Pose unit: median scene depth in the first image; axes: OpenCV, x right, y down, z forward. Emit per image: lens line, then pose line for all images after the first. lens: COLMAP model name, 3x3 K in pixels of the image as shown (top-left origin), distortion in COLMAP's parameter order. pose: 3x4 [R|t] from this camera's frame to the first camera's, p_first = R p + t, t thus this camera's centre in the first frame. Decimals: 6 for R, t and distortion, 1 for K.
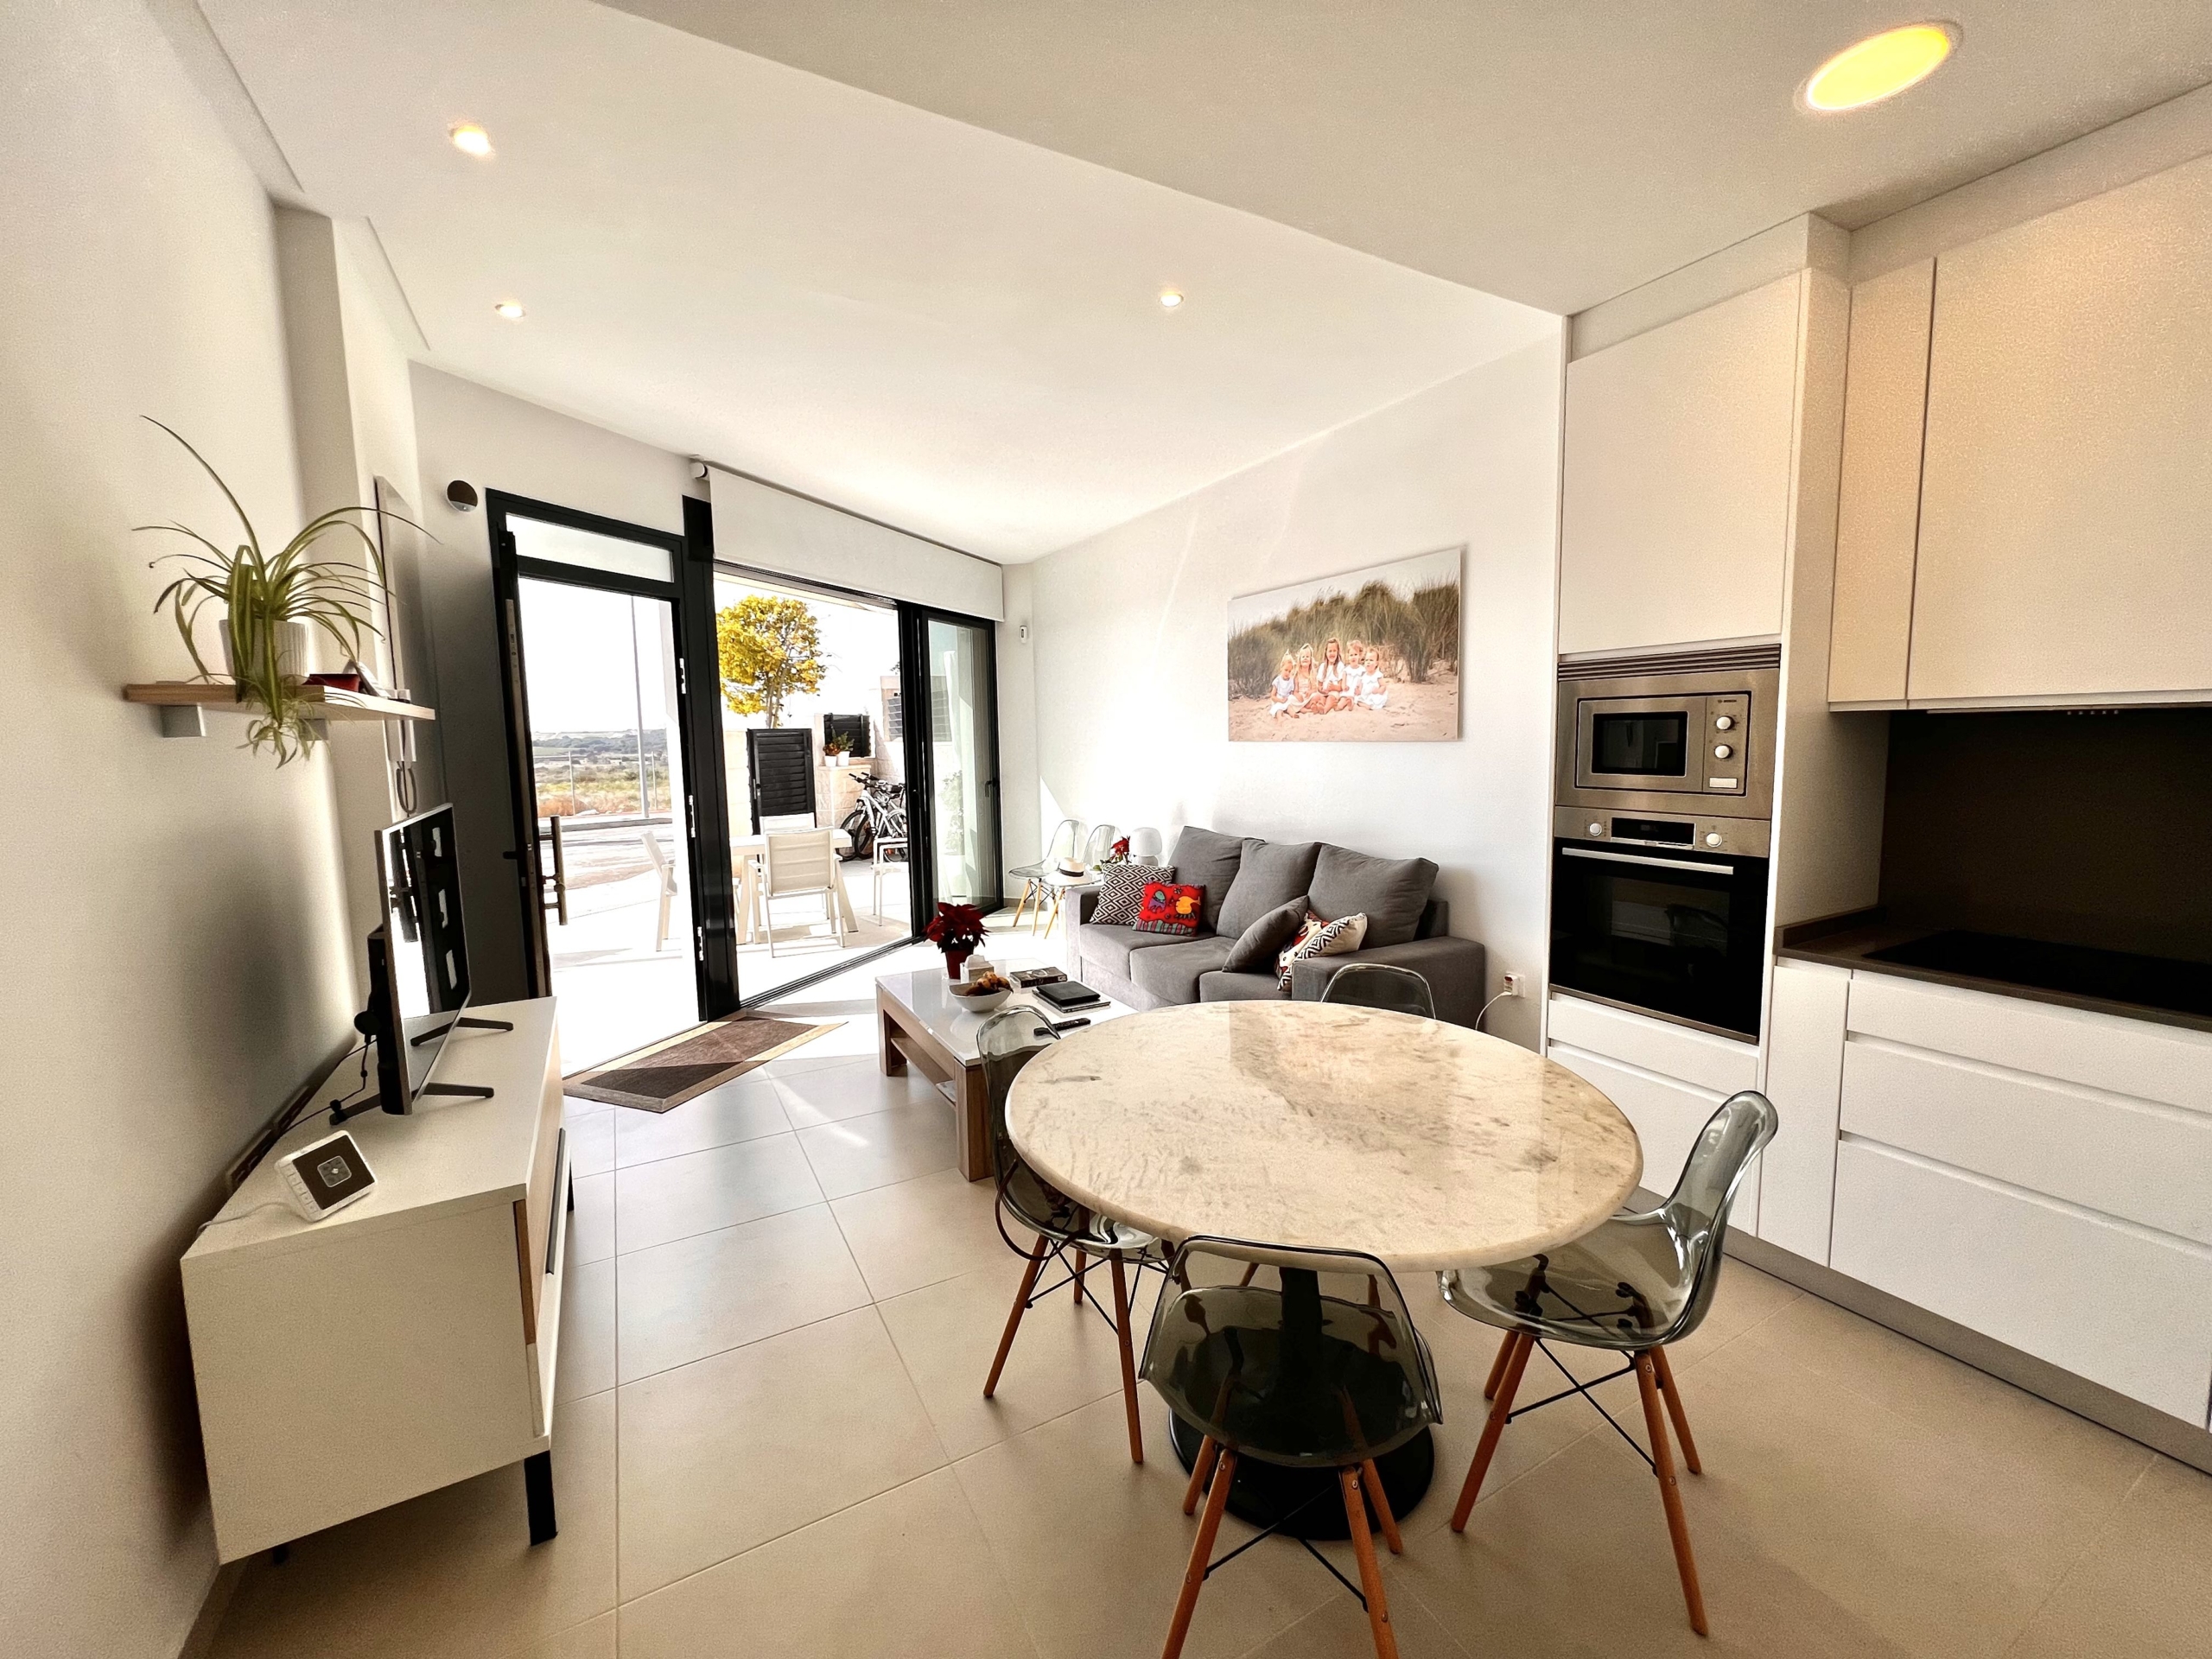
lens RADIAL K [[892.0, 0, 1108.5], [0, 892.0, 830.2], [0, 0, 1]] dist [-0.001630, 0.001246]
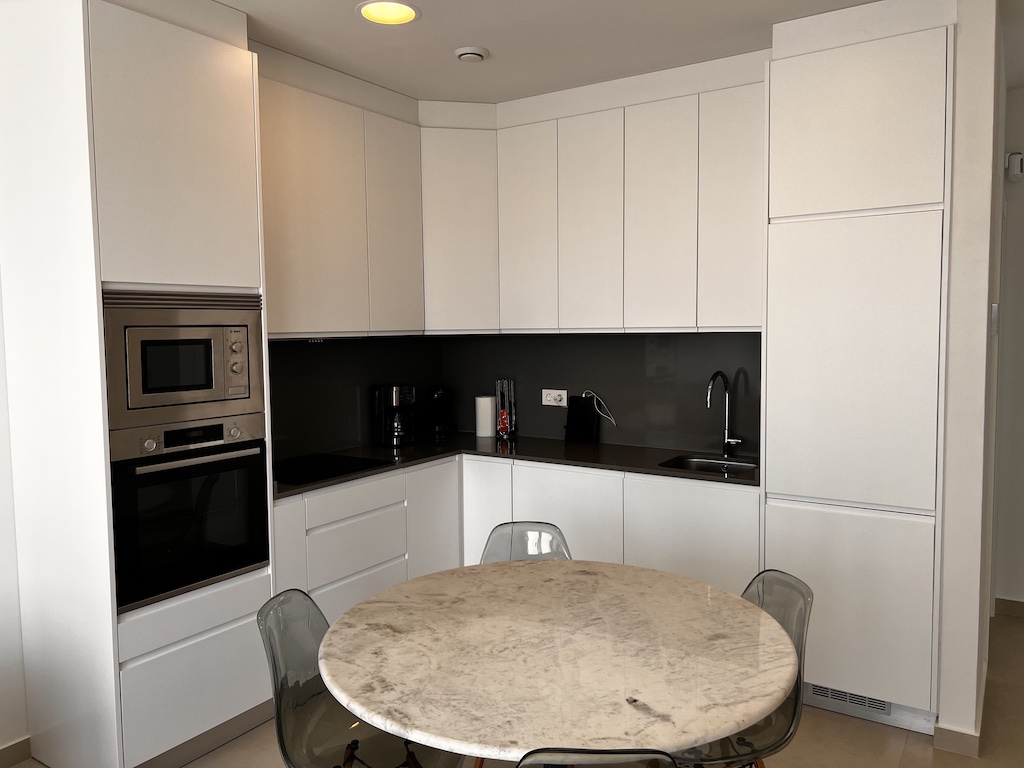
lens RADIAL K [[775.7, 0, 510.6], [0, 775.7, 382.2], [0, 0, 1]] dist [0.058951, -0.068903]
pose [[-0.463620, -0.045735, 0.884853, -0.330467], [0.112572, 0.987533, 0.110024, -0.086984], [-0.878854, 0.150619, -0.452692, 0.676027]]
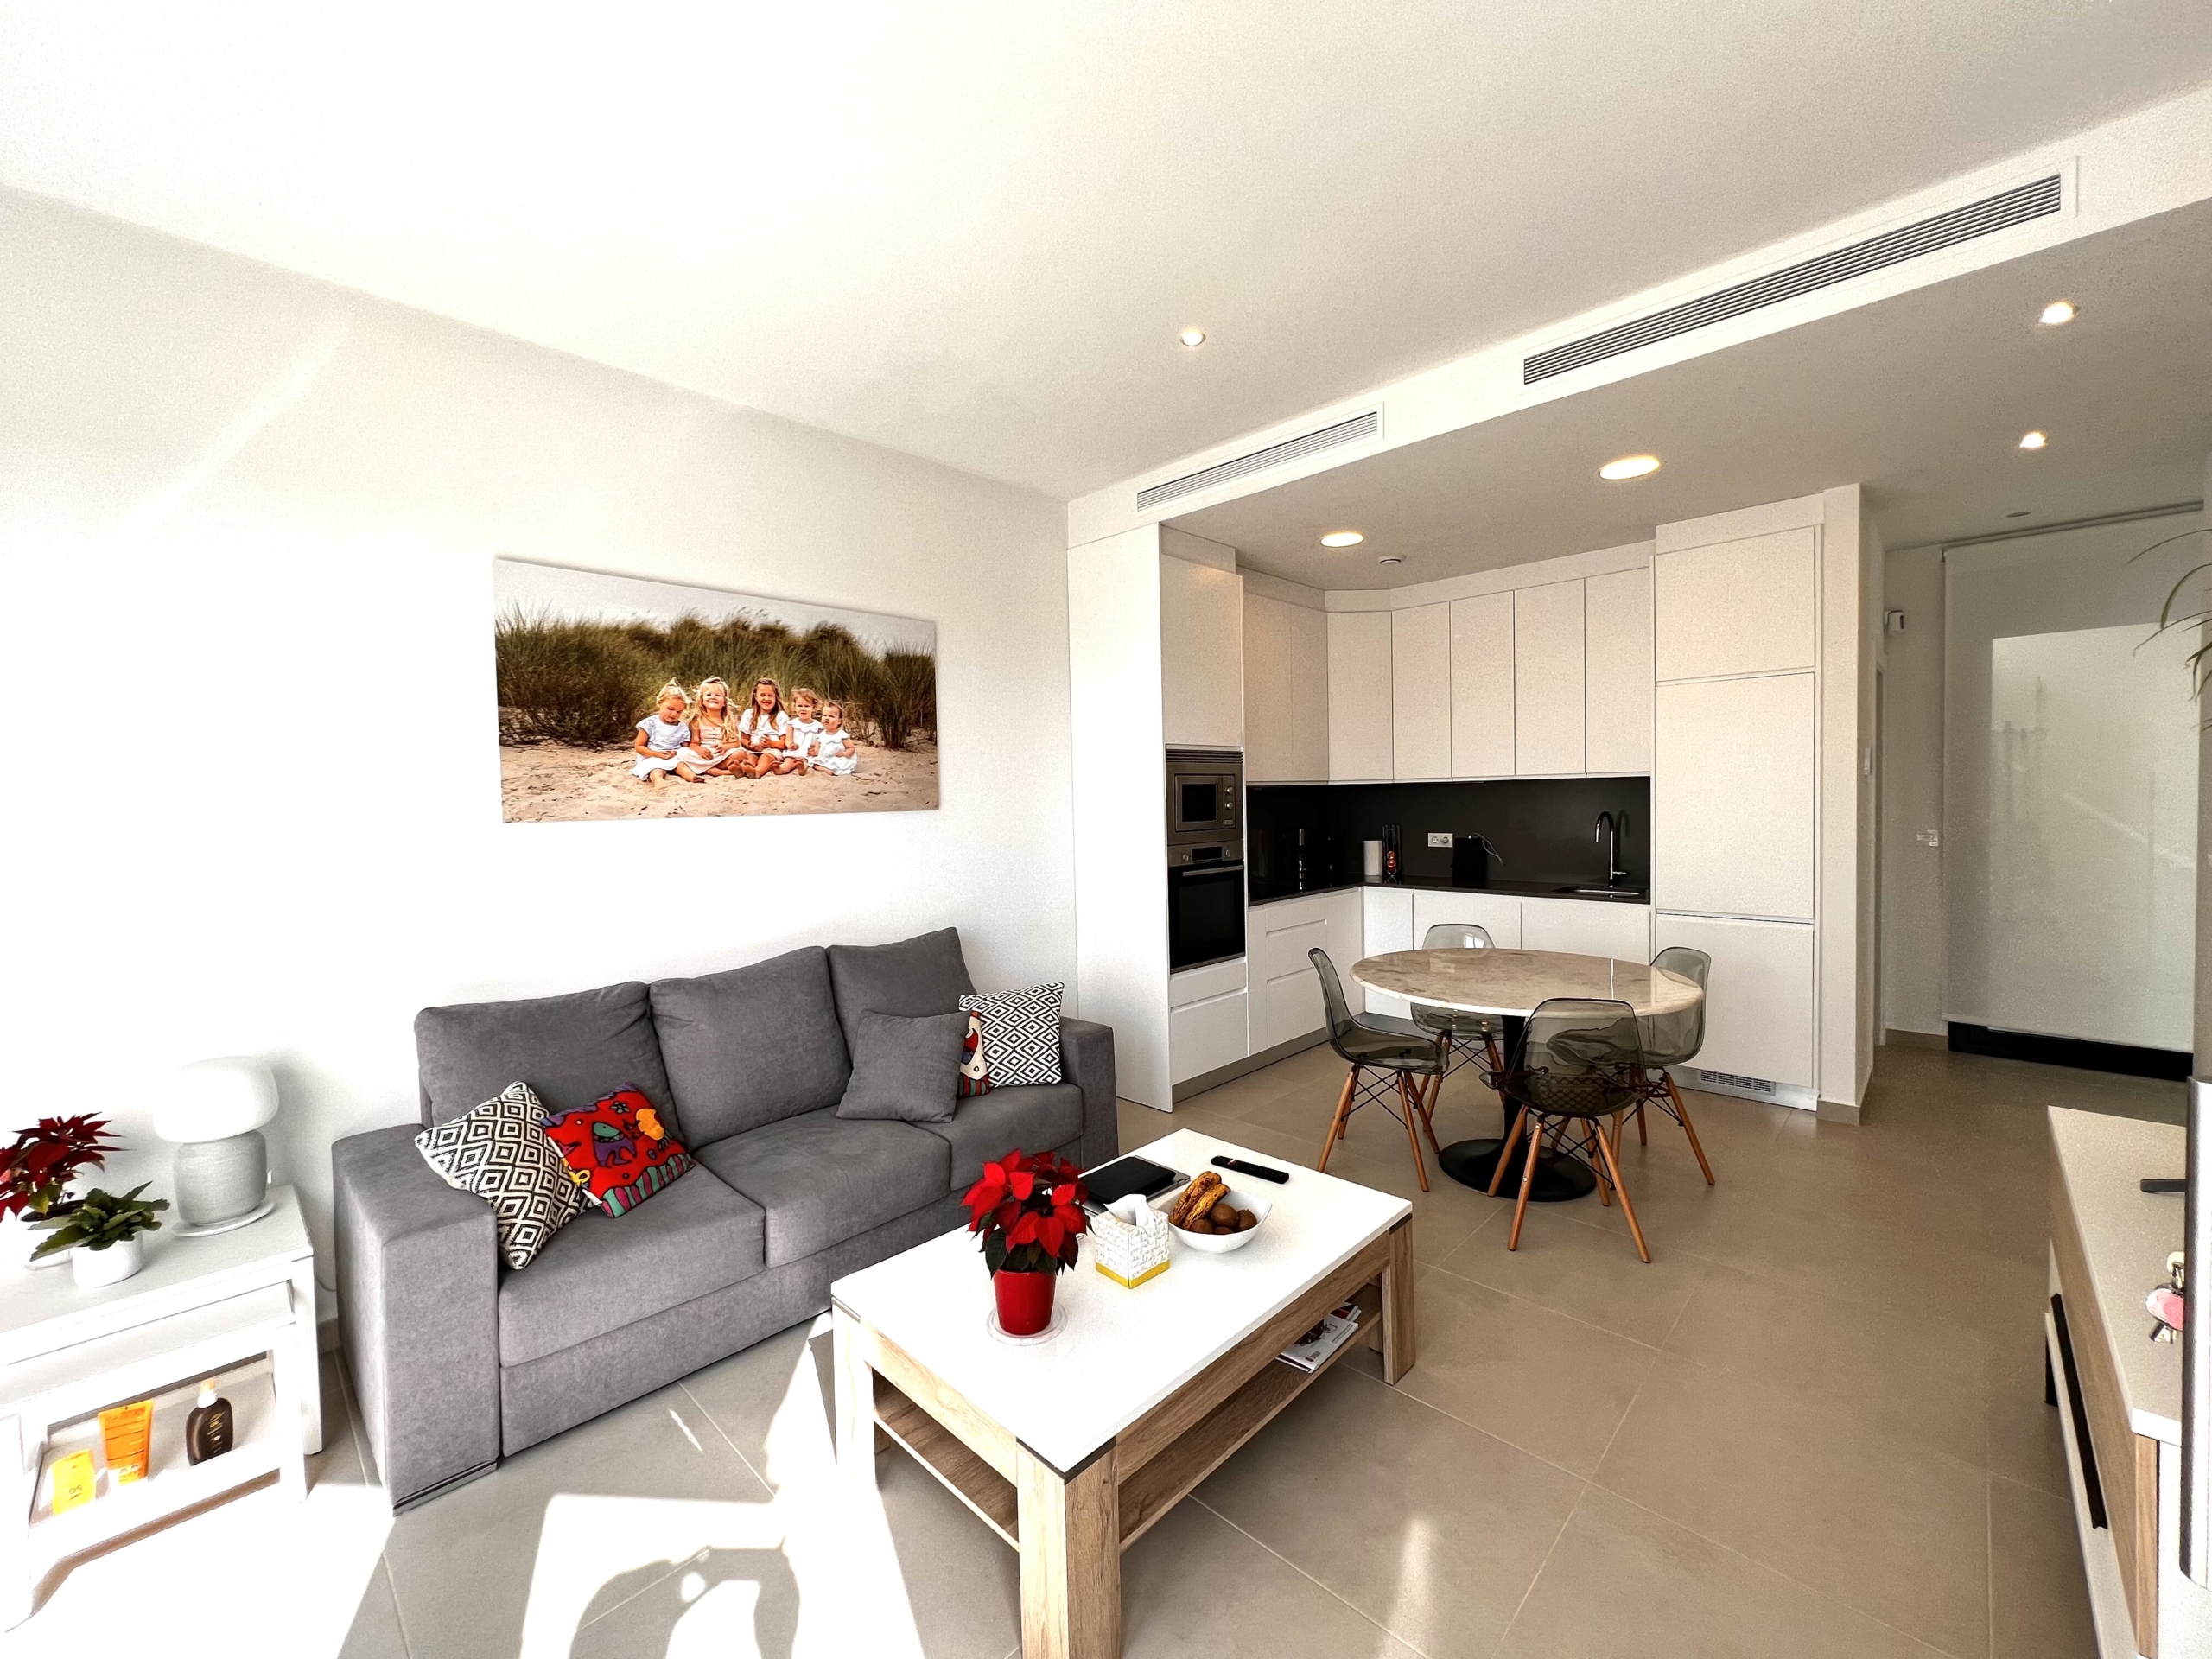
lens RADIAL K [[892.0, 0, 1098.8], [0, 892.0, 827.6], [0, 0, 1]] dist [-0.001630, 0.001246]
pose [[-0.284464, -0.013564, 0.958591, -0.589355], [0.127743, 0.990447, 0.051923, -0.100314], [-0.950138, 0.137223, -0.280013, 1.027132]]
